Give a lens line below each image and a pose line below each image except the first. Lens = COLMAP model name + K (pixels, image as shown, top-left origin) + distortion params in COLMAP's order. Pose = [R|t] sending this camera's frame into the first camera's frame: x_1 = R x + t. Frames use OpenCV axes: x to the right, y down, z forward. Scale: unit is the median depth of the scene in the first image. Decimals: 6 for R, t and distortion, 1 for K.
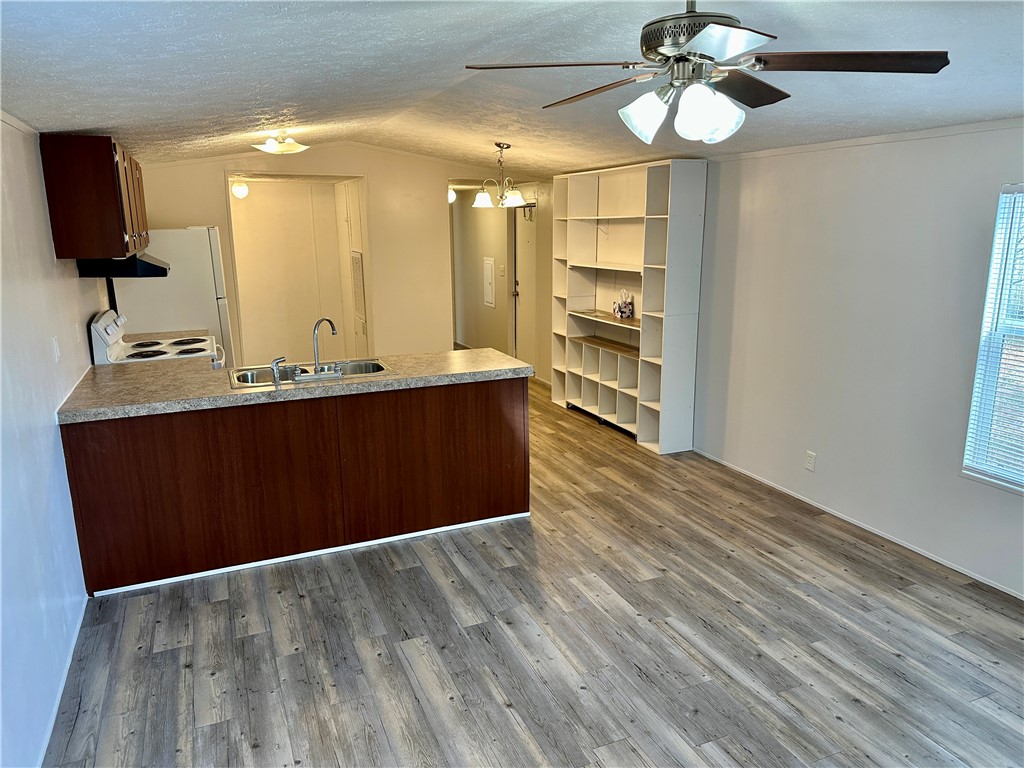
lens RADIAL K [[715.2, 0, 512.2], [0, 715.2, 381.7], [0, 0, 1]] dist [0.068266, -0.086056]
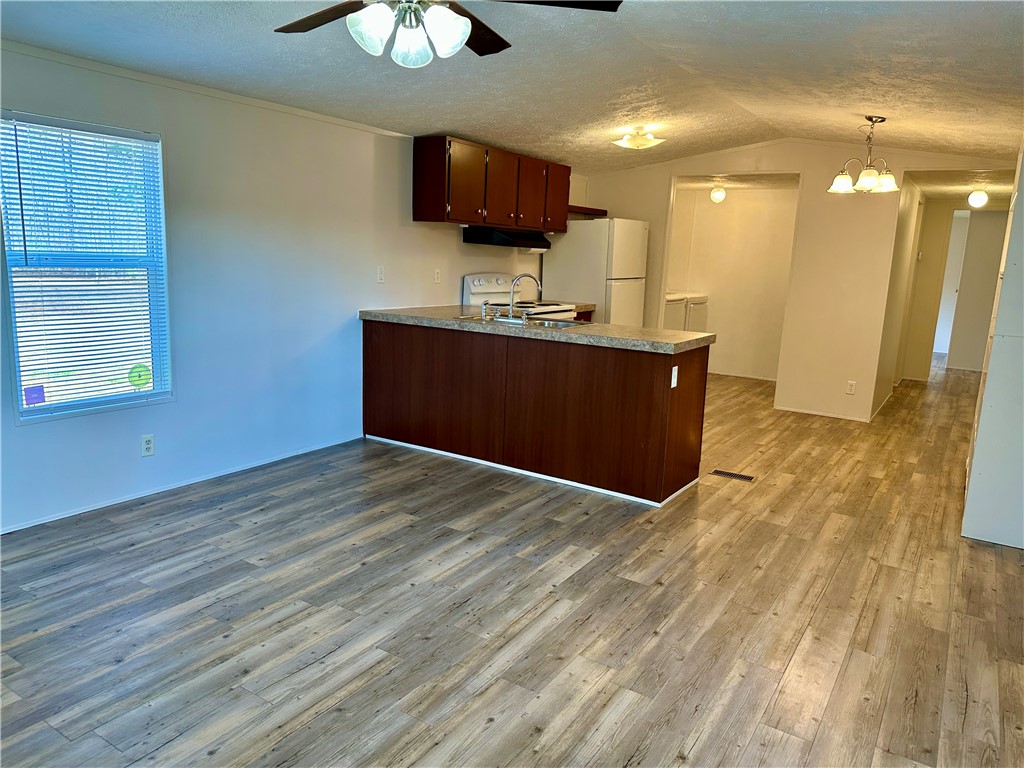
lens RADIAL K [[715.2, 0, 508.1], [0, 715.2, 378.5], [0, 0, 1]] dist [0.068266, -0.086056]
pose [[0.552683, 0.179277, -0.813881, 0.766143], [-0.227250, 0.971999, 0.059787, 0.018001], [0.801810, 0.151911, 0.577948, 0.335886]]
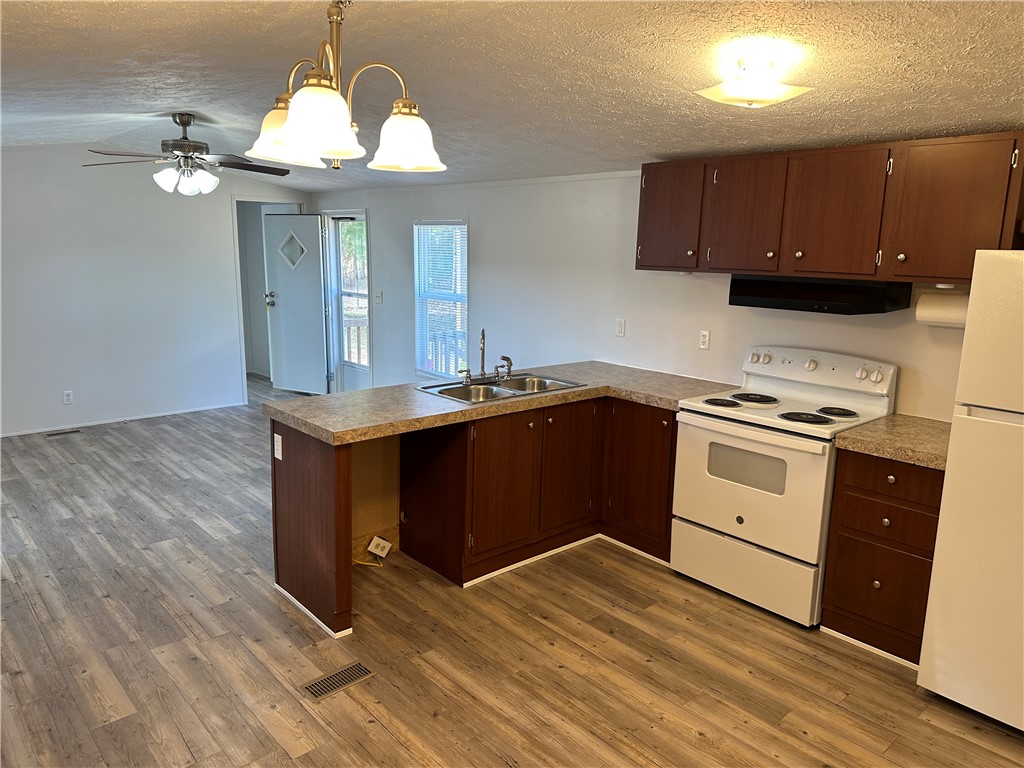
lens RADIAL K [[715.2, 0, 521.3], [0, 715.2, 375.5], [0, 0, 1]] dist [0.068266, -0.086056]
pose [[-0.942604, 0.047740, -0.330482, 0.024957], [-0.087331, 0.920031, 0.381990, -0.449658], [0.322290, 0.388927, -0.863056, 2.046929]]
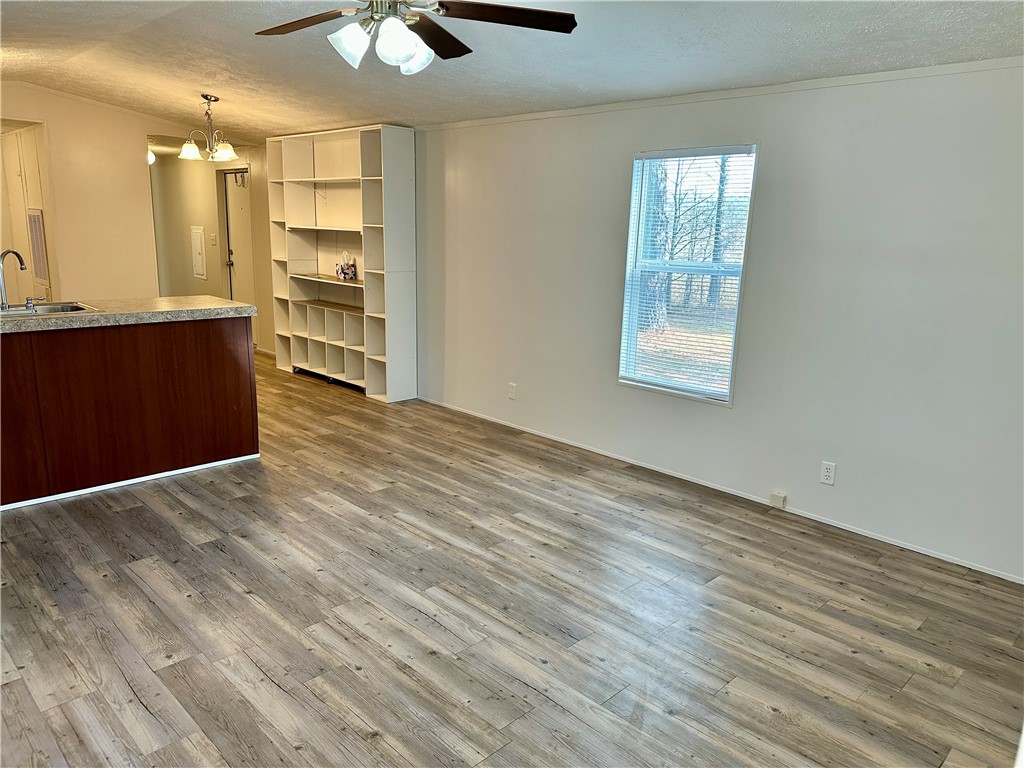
lens RADIAL K [[715.2, 0, 520.9], [0, 715.2, 381.4], [0, 0, 1]] dist [0.068266, -0.086056]
pose [[0.925529, -0.044574, 0.376045, -0.015204], [0.045372, 0.998947, 0.006738, 0.108627], [-0.375949, 0.010826, 0.926577, -0.105472]]
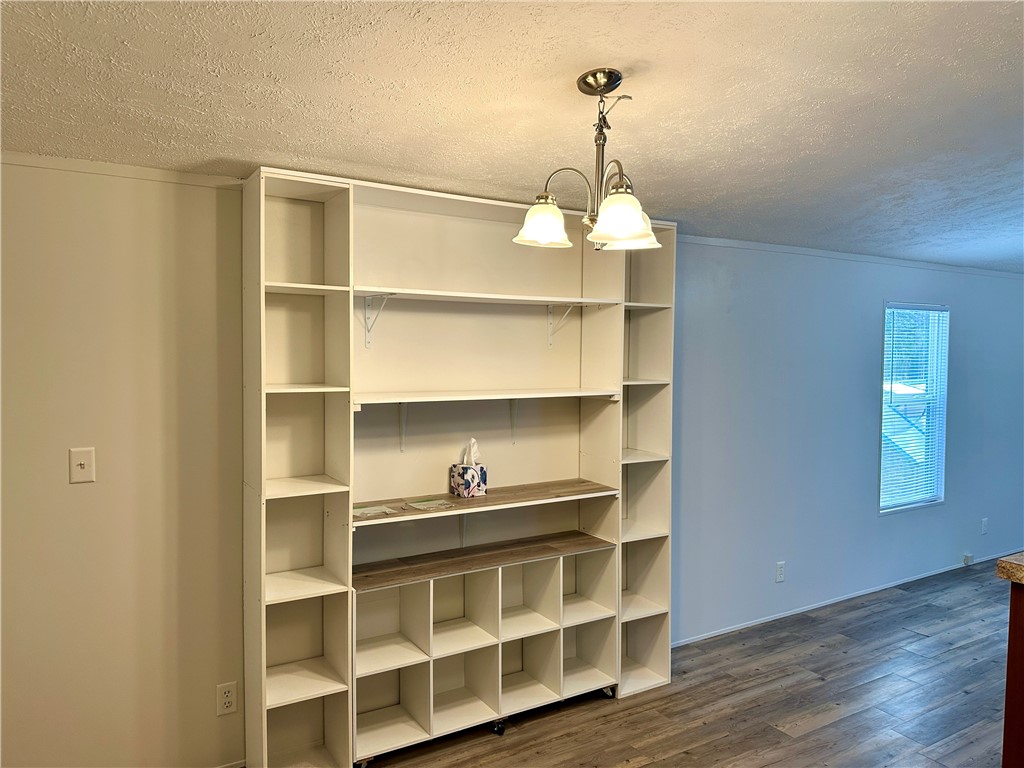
lens RADIAL K [[715.2, 0, 515.5], [0, 715.2, 368.9], [0, 0, 1]] dist [0.068266, -0.086056]
pose [[-0.139584, -0.021618, 0.989974, -0.581161], [0.207161, 0.977000, 0.050544, -0.332578], [-0.968298, 0.212139, -0.131895, 1.745064]]
